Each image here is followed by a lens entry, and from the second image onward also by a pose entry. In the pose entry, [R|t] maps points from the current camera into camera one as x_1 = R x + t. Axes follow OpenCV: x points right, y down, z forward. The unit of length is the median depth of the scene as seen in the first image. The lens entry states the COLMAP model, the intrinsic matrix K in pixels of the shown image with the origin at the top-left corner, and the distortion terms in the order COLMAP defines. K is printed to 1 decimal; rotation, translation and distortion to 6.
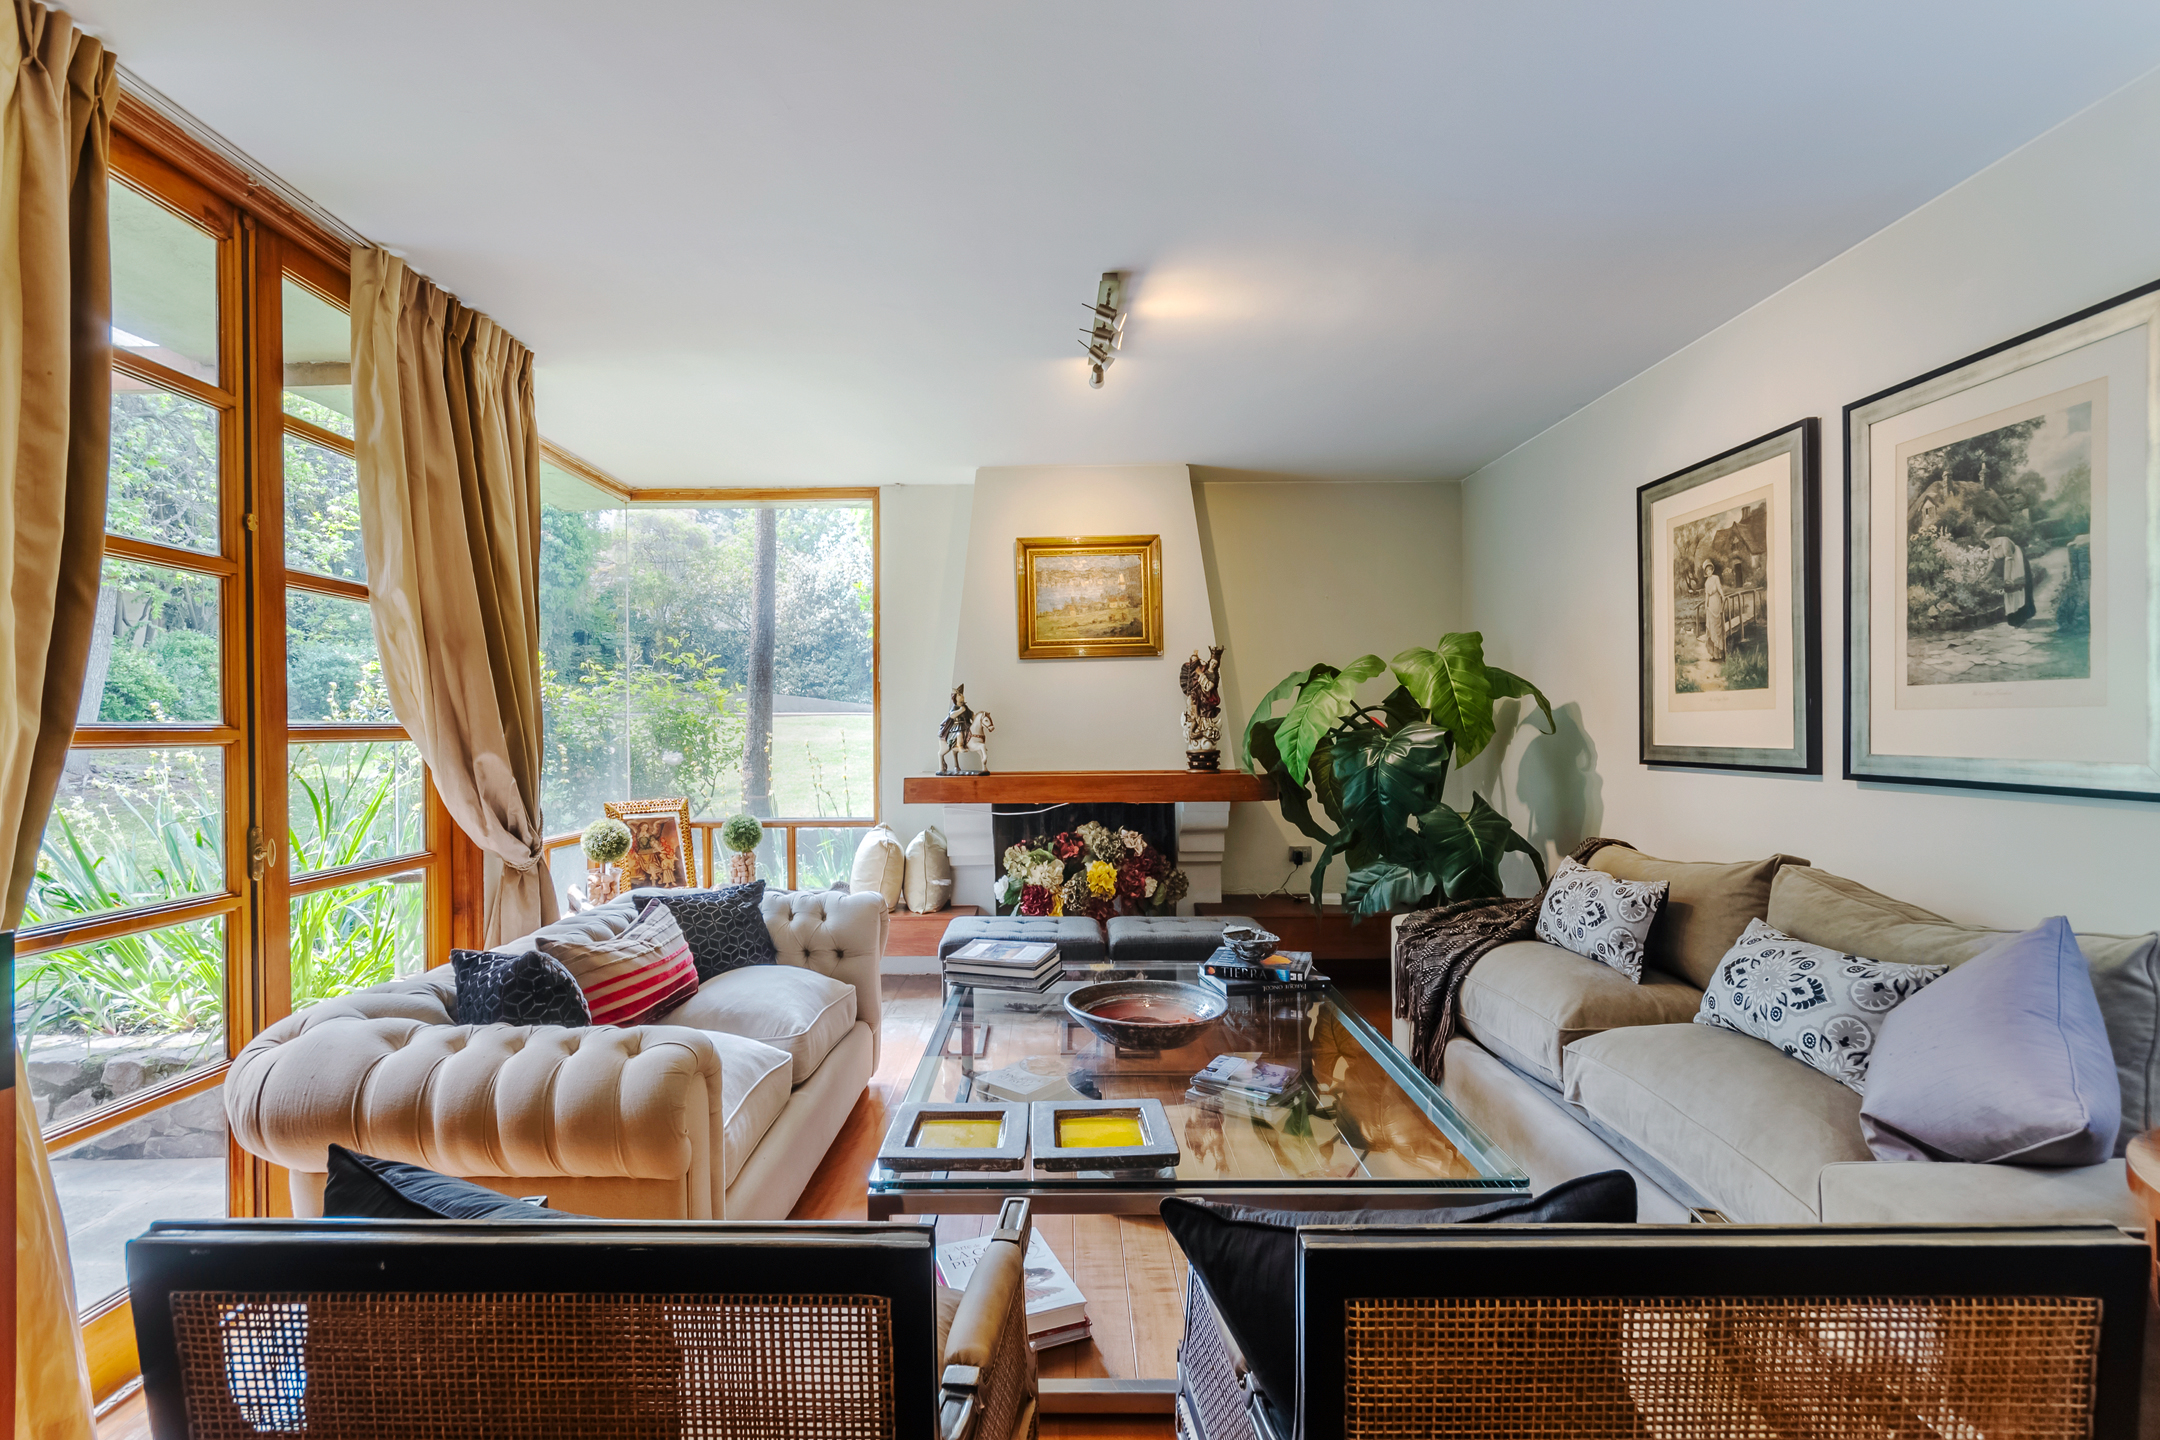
lens RADIAL K [[965.9, 0, 1077.6], [0, 965.9, 721.9], [0, 0, 1]] dist [-0.000793, -0.000308]
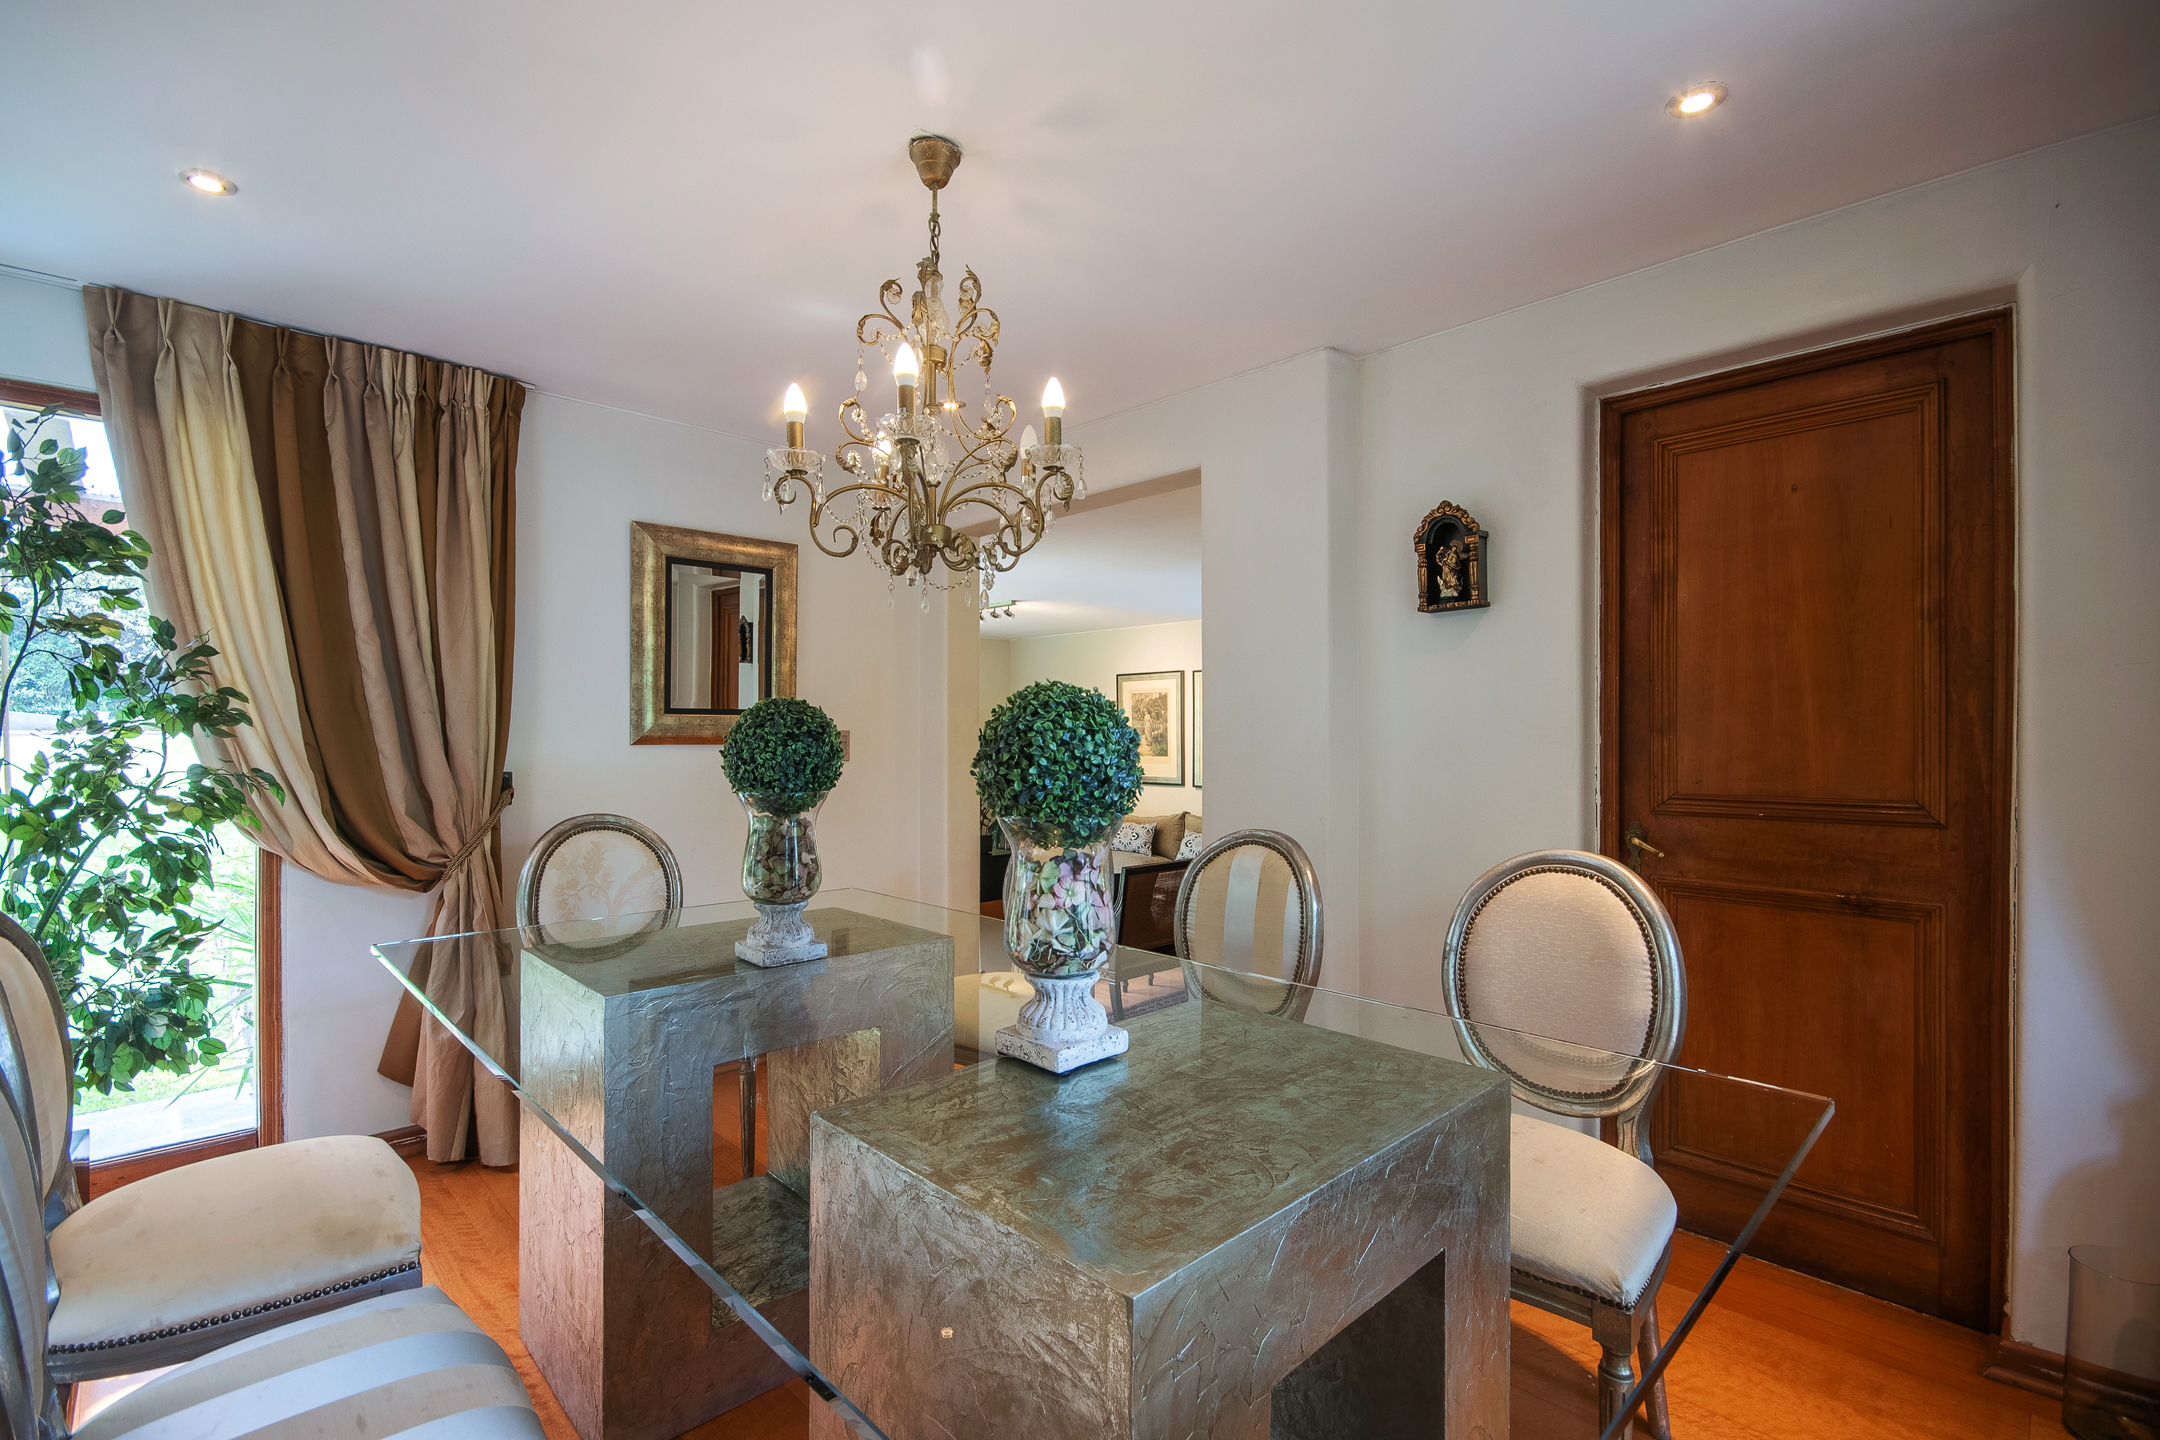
lens RADIAL K [[965.9, 0, 1081.2], [0, 965.9, 725.7], [0, 0, 1]] dist [-0.000793, -0.000308]
pose [[0.738674, 0.004893, 0.674045, -1.535090], [-0.005067, 0.999986, -0.001706, -0.129745], [-0.674044, -0.002155, 0.738688, -1.043578]]
